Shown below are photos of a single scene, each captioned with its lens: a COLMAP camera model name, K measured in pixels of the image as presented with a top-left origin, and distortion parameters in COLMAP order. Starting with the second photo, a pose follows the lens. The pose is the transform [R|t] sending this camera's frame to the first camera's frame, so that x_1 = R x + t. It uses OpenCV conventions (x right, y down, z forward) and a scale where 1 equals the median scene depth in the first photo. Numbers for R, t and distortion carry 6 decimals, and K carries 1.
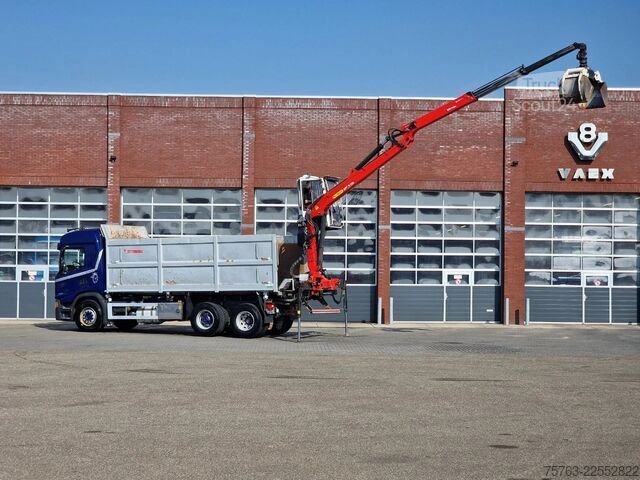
lens RADIAL K [[1180.1, 0, 314.5], [0, 1180.1, 234.6], [0, 0, 1]] dist [0.004993, 0.000000]
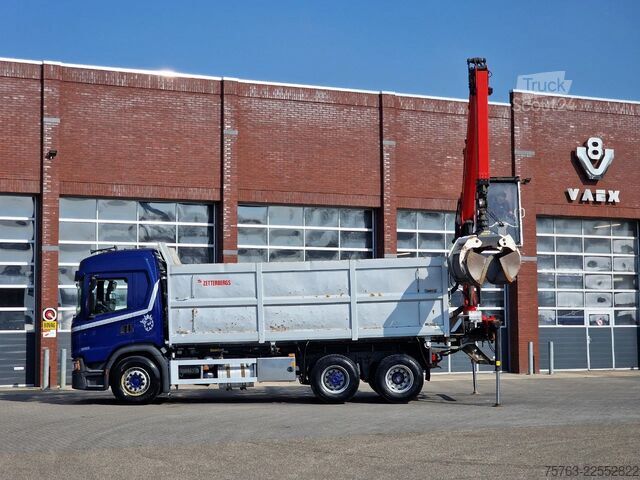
lens RADIAL K [[1184.3, 0, 316.7], [0, 1184.3, 218.9], [0, 0, 1]] dist [0.049186, 0.000000]
pose [[0.912482, 0.020208, 0.408617, -0.311354], [0.001874, 0.998562, -0.053569, 0.011794], [-0.409112, 0.049646, 0.911132, 0.292603]]
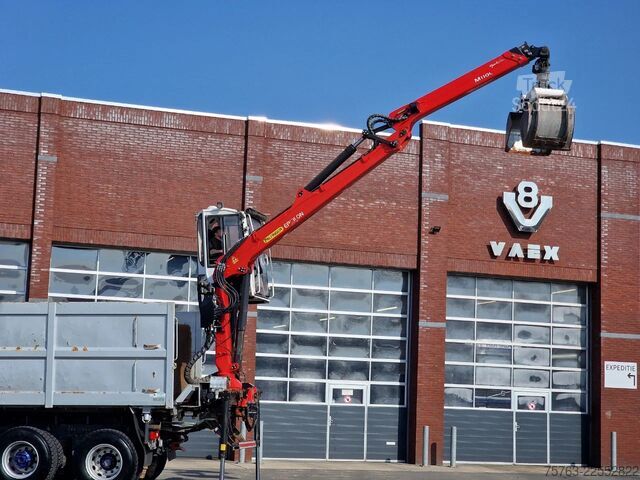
lens RADIAL K [[1184.3, 0, 315.9], [0, 1184.3, 242.5], [0, 0, 1]] dist [0.049186, 0.000000]
pose [[0.951723, 0.062296, 0.300571, -0.106304], [-0.033212, 0.994340, -0.100923, 0.019825], [-0.305157, 0.086068, 0.948405, 0.359463]]
